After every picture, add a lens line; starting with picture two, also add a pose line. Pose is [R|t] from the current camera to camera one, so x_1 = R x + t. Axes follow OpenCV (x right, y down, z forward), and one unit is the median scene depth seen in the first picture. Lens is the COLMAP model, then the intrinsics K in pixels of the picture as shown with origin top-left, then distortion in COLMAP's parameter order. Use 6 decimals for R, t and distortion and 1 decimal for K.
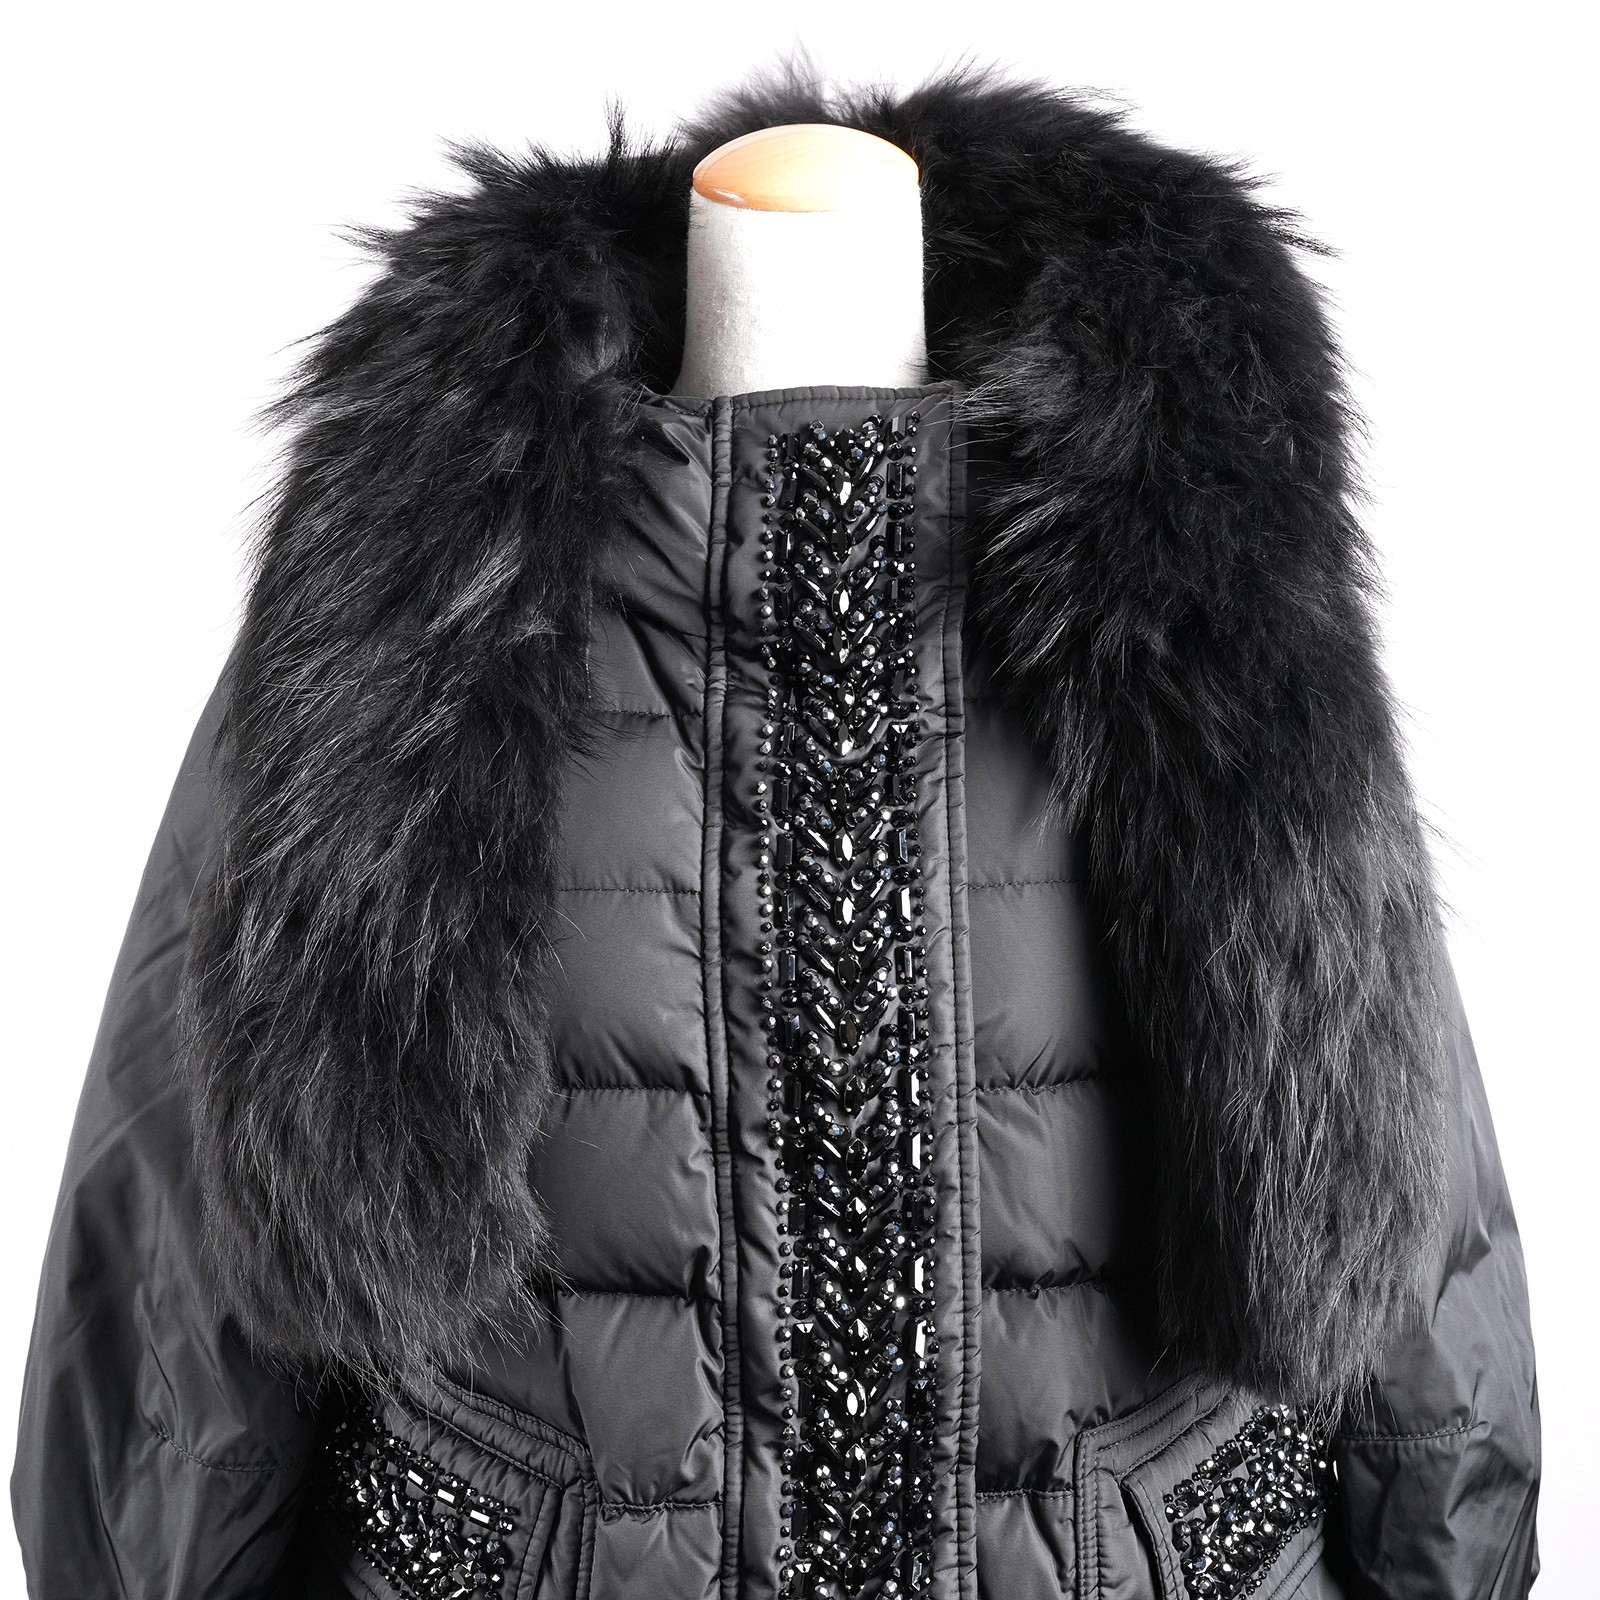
lens RADIAL K [[2386.5, 0, 800.0], [0, 2386.5, 800.0], [0, 0, 1]] dist [0.004702, -0.001369]
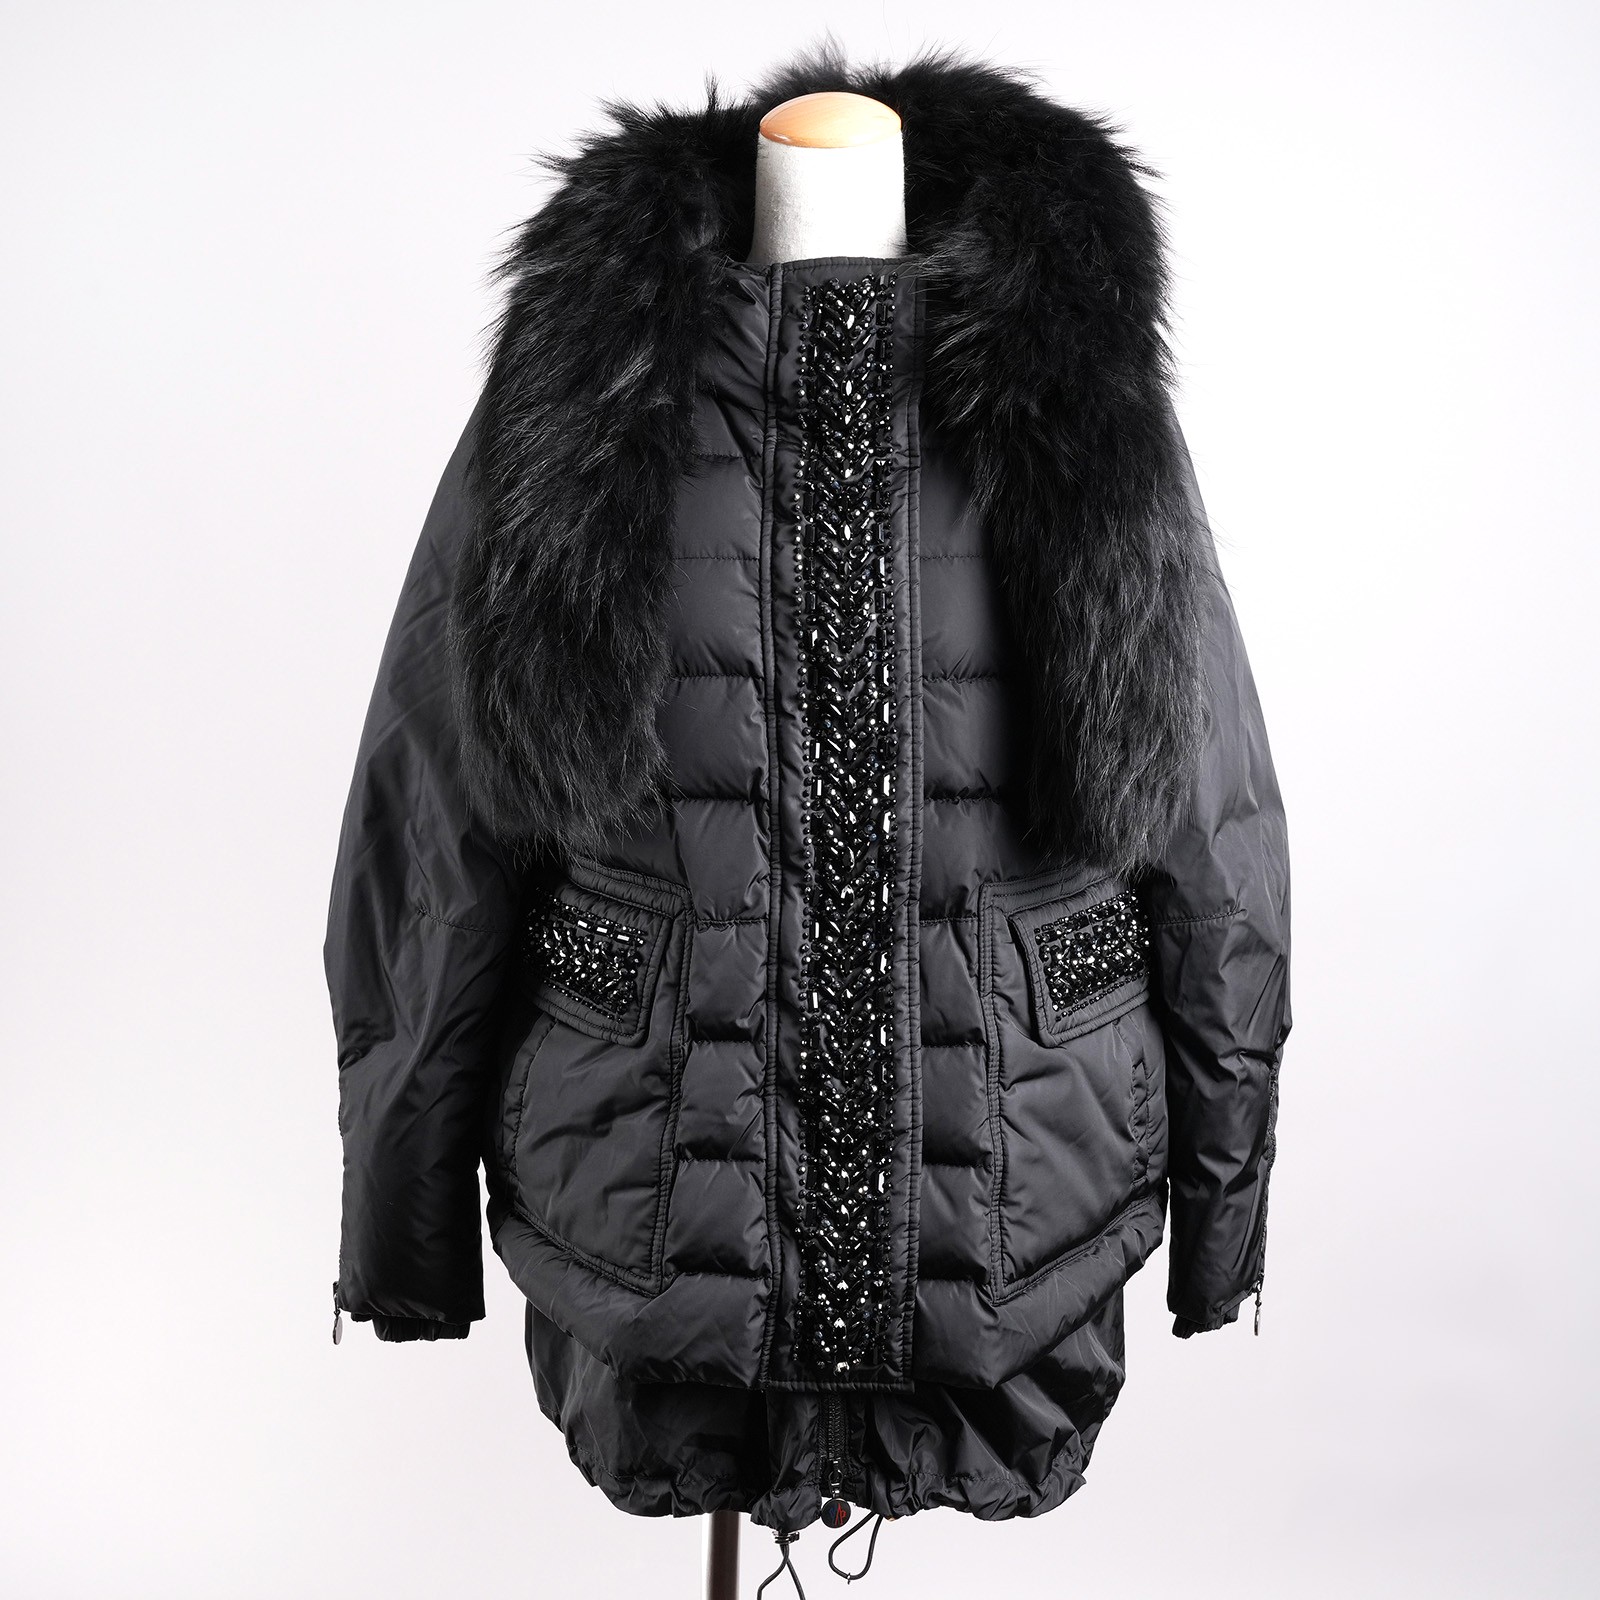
lens RADIAL K [[2386.5, 0, 800.0], [0, 2386.5, 800.0], [0, 0, 1]] dist [0.004702, -0.001369]
pose [[0.999546, 0.011912, -0.027666, 0.035095], [-0.011085, 0.999493, 0.029846, 0.158028], [0.028007, -0.029525, 0.999172, -0.676338]]
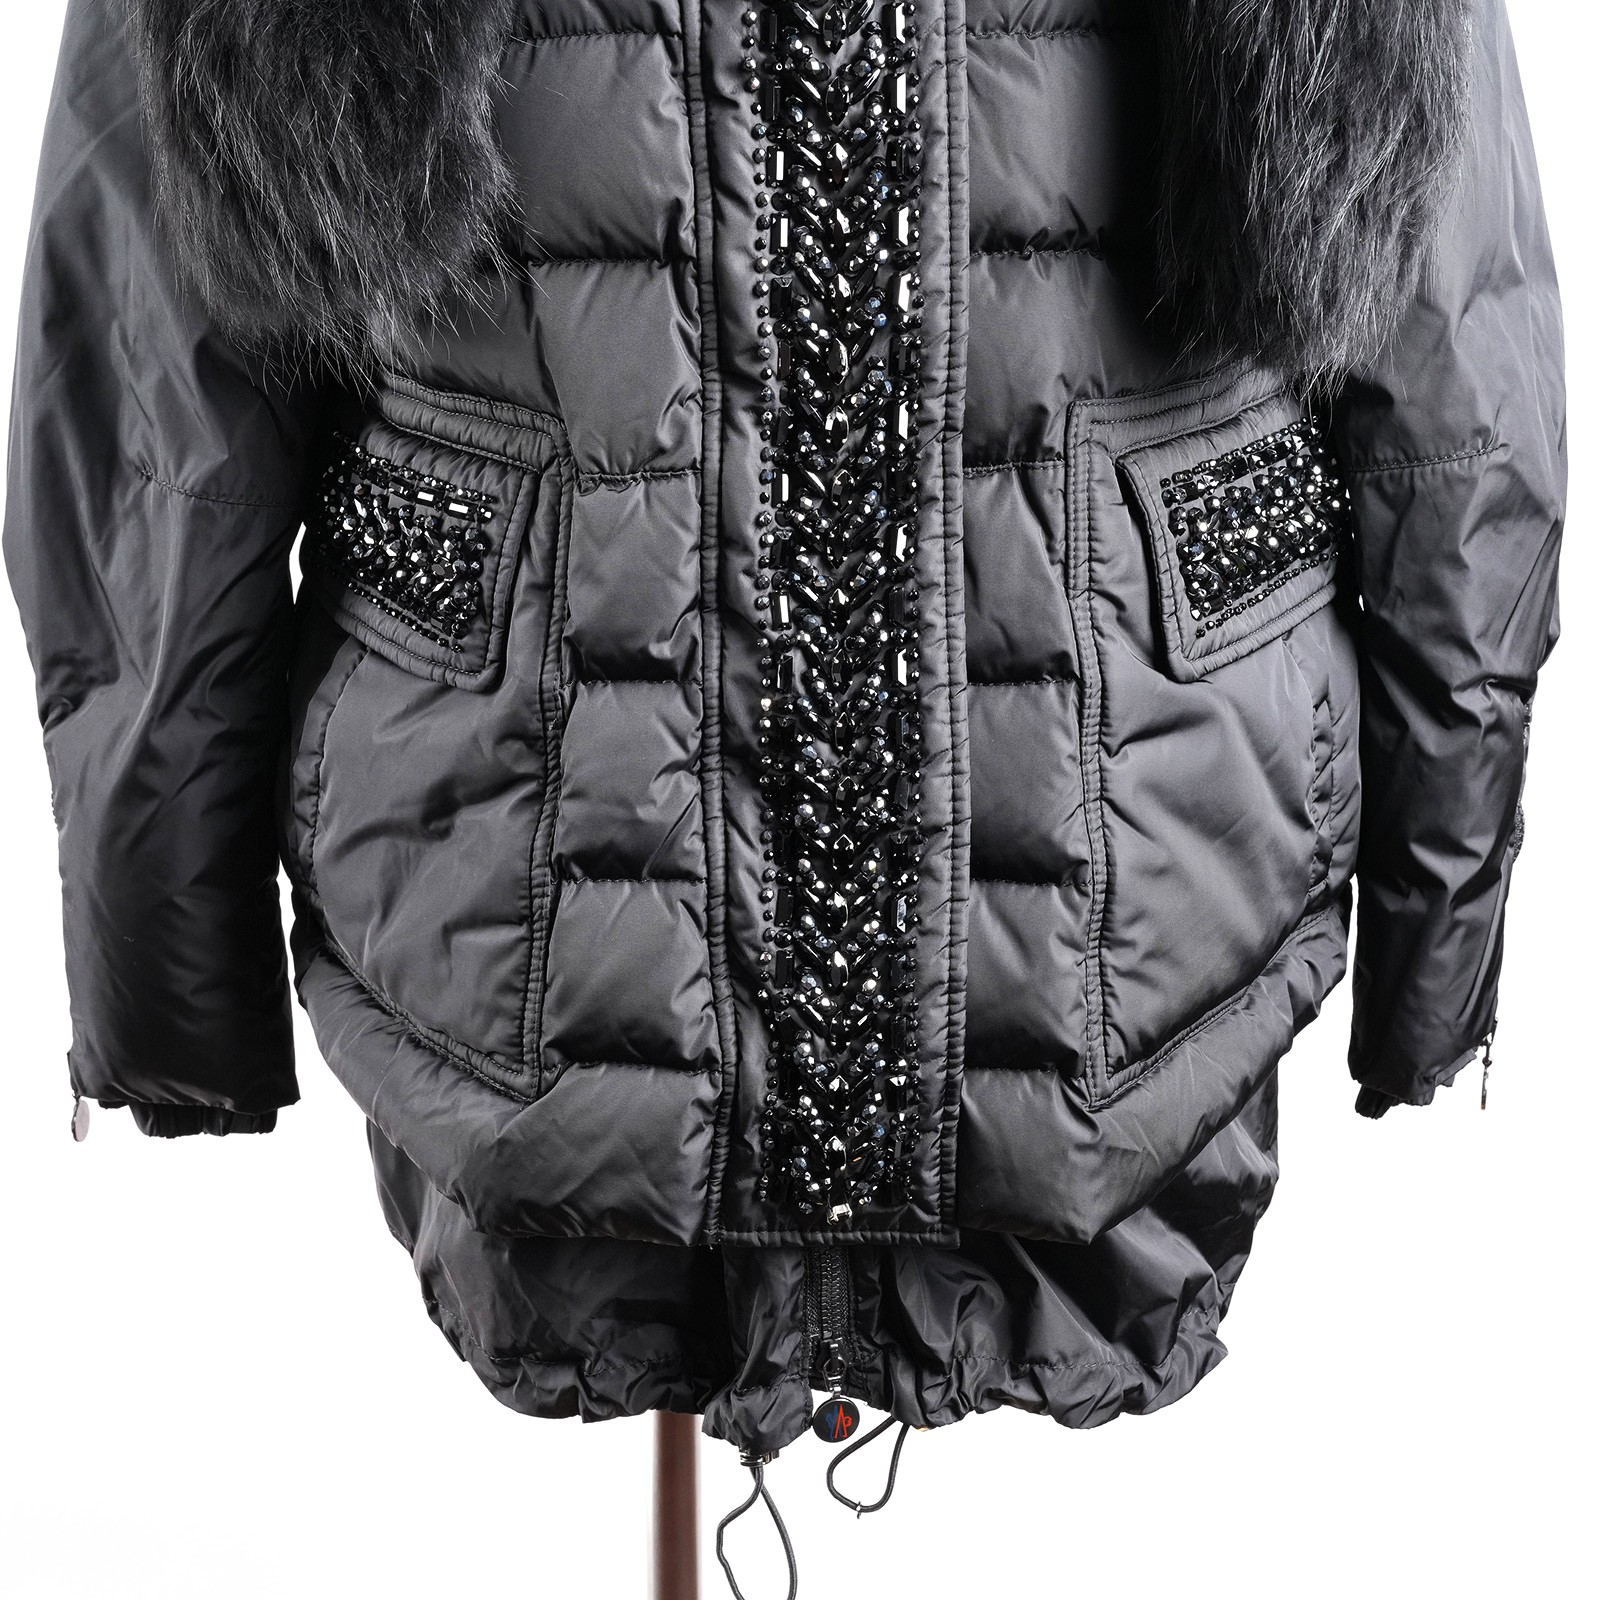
lens RADIAL K [[2386.5, 0, 800.0], [0, 2386.5, 800.0], [0, 0, 1]] dist [0.004702, -0.001369]
pose [[0.999230, 0.000495, -0.039229, 0.045670], [0.007223, 0.980506, 0.196358, 0.233572], [0.038562, -0.196491, 0.979747, 0.024430]]
